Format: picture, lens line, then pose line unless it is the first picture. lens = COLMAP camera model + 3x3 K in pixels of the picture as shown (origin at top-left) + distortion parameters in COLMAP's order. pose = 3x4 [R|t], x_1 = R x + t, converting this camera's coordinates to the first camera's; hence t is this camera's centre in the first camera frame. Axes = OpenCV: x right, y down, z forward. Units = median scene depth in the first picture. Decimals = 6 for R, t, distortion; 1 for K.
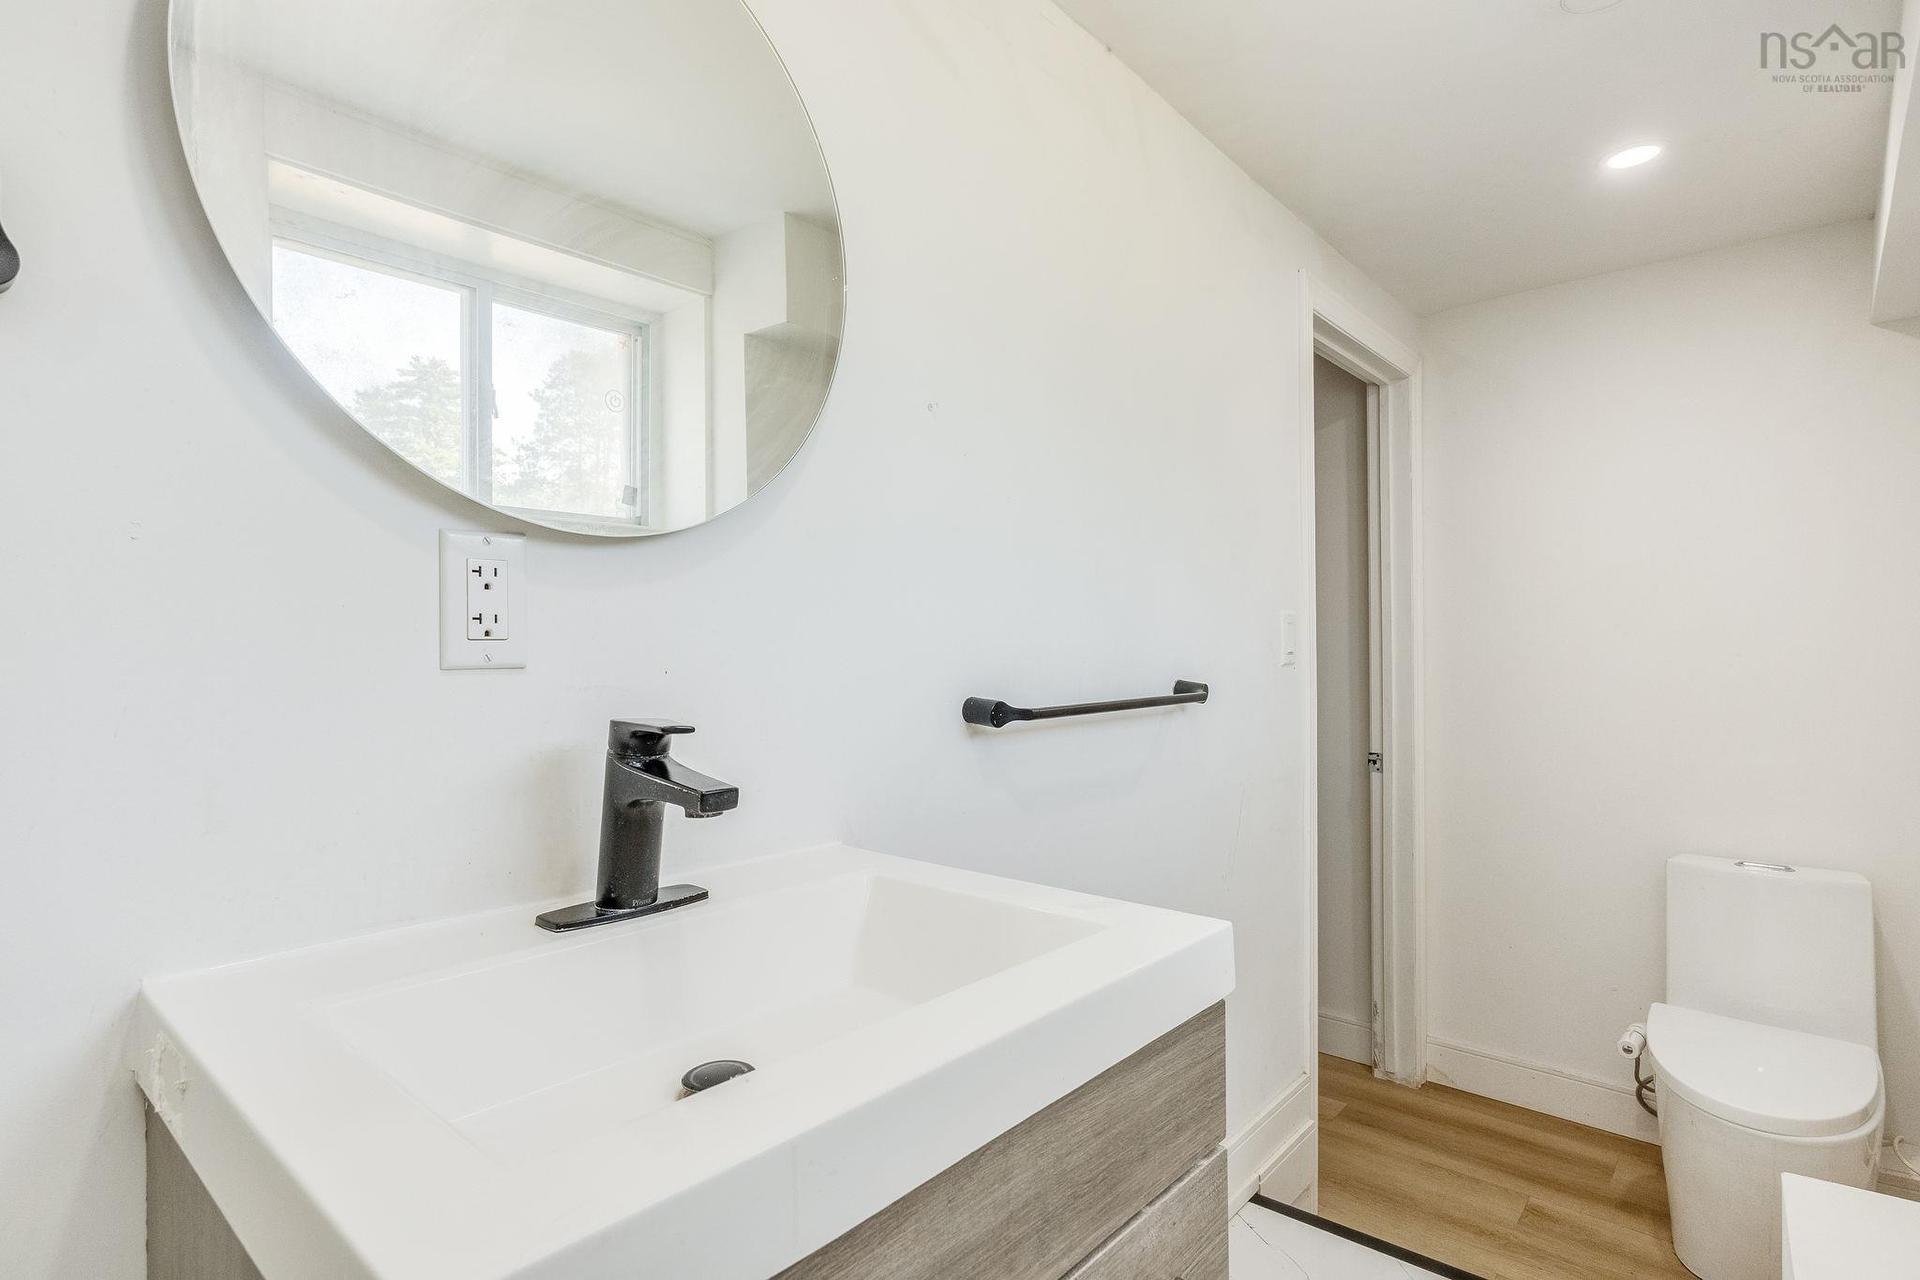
lens RADIAL K [[953.4, 0, 958.3], [0, 953.4, 640.6], [0, 0, 1]] dist [0.006515, 0.001030]
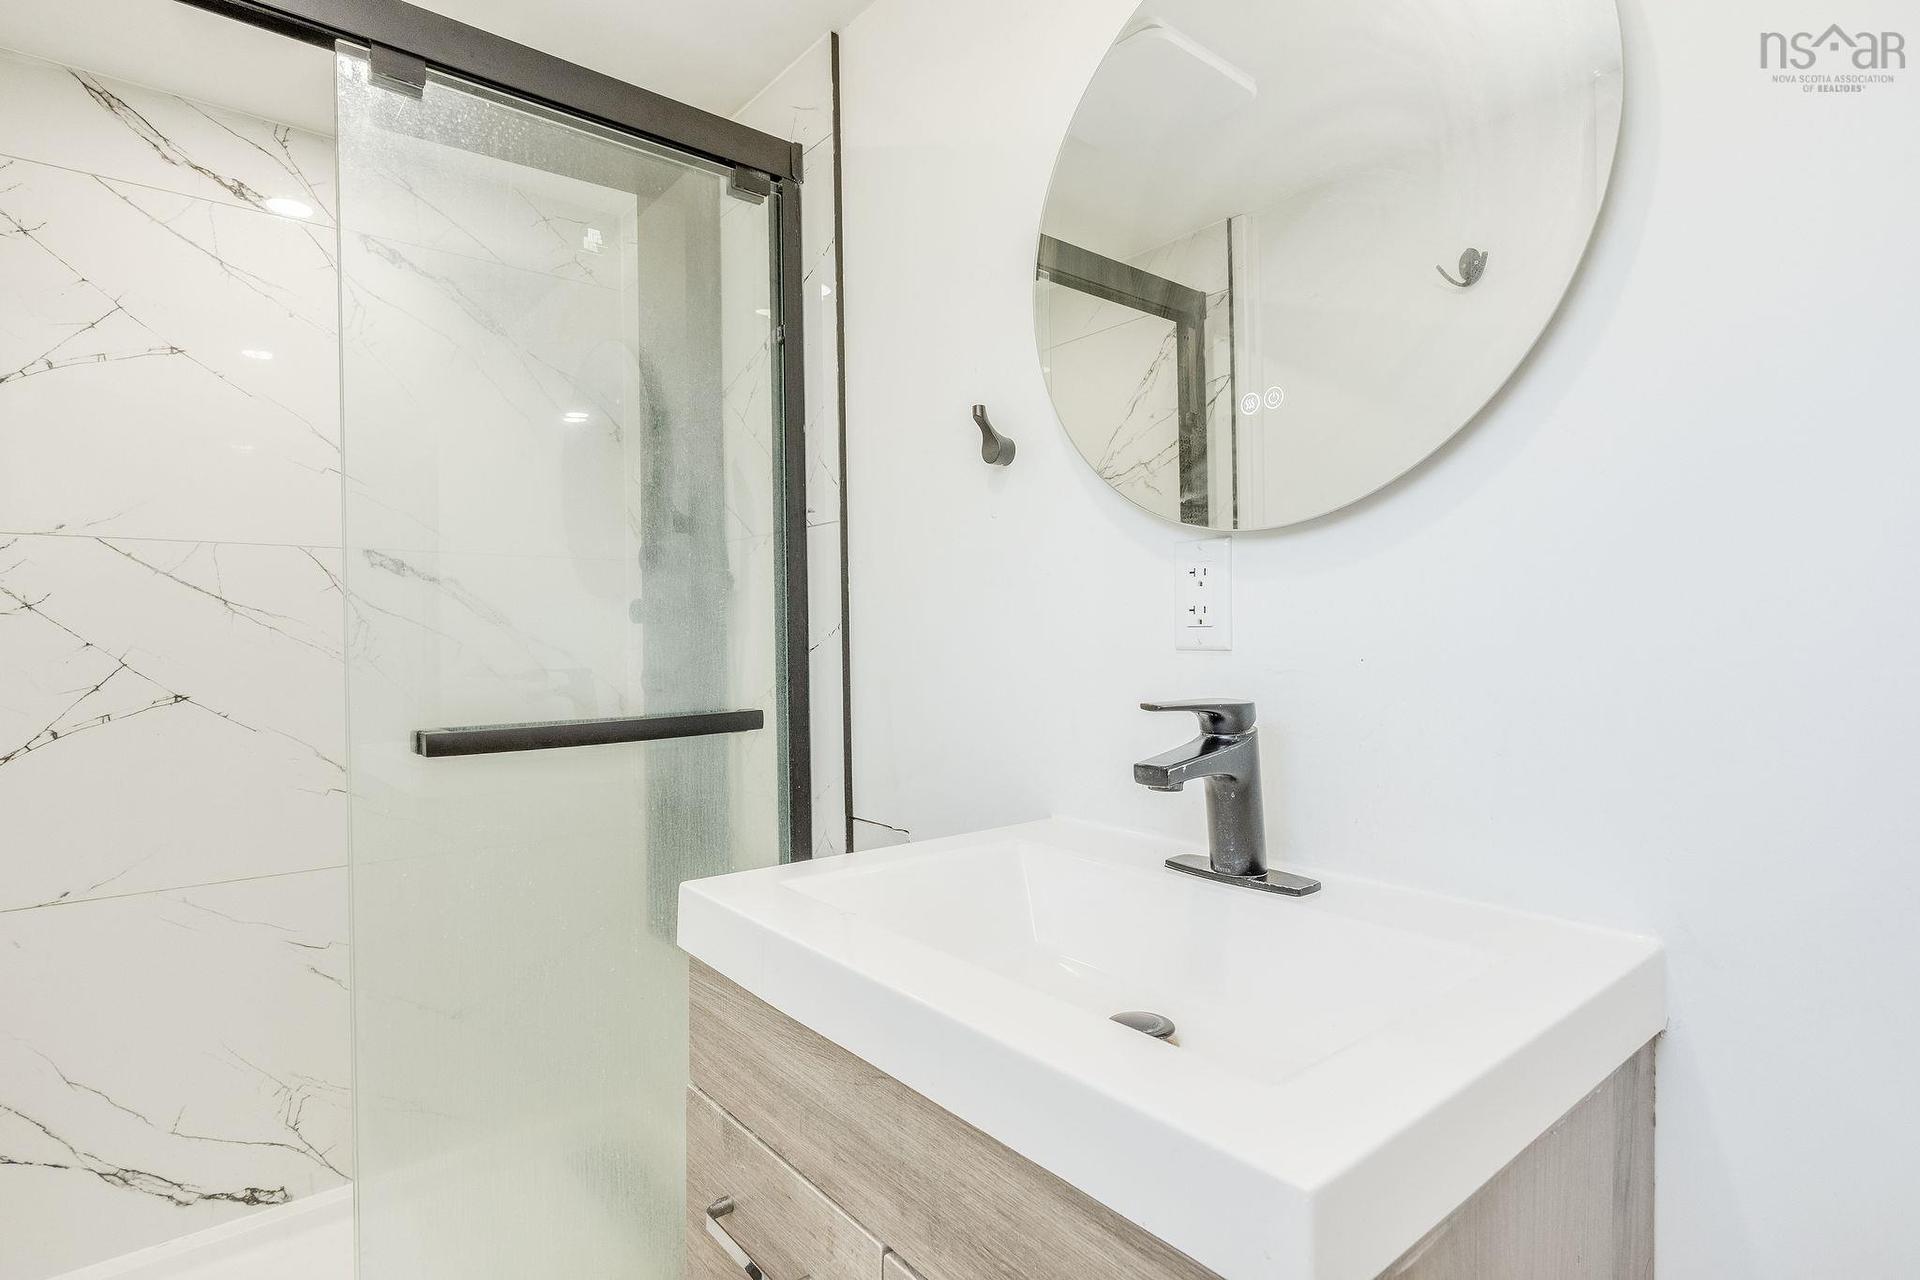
lens RADIAL K [[953.4, 0, 958.9], [0, 953.4, 643.8], [0, 0, 1]] dist [0.006515, 0.001030]
pose [[-0.155896, 0.010186, -0.987721, 0.998823], [0.012160, 0.999891, 0.008393, 0.008766], [0.987699, -0.010703, -0.156003, 1.123054]]
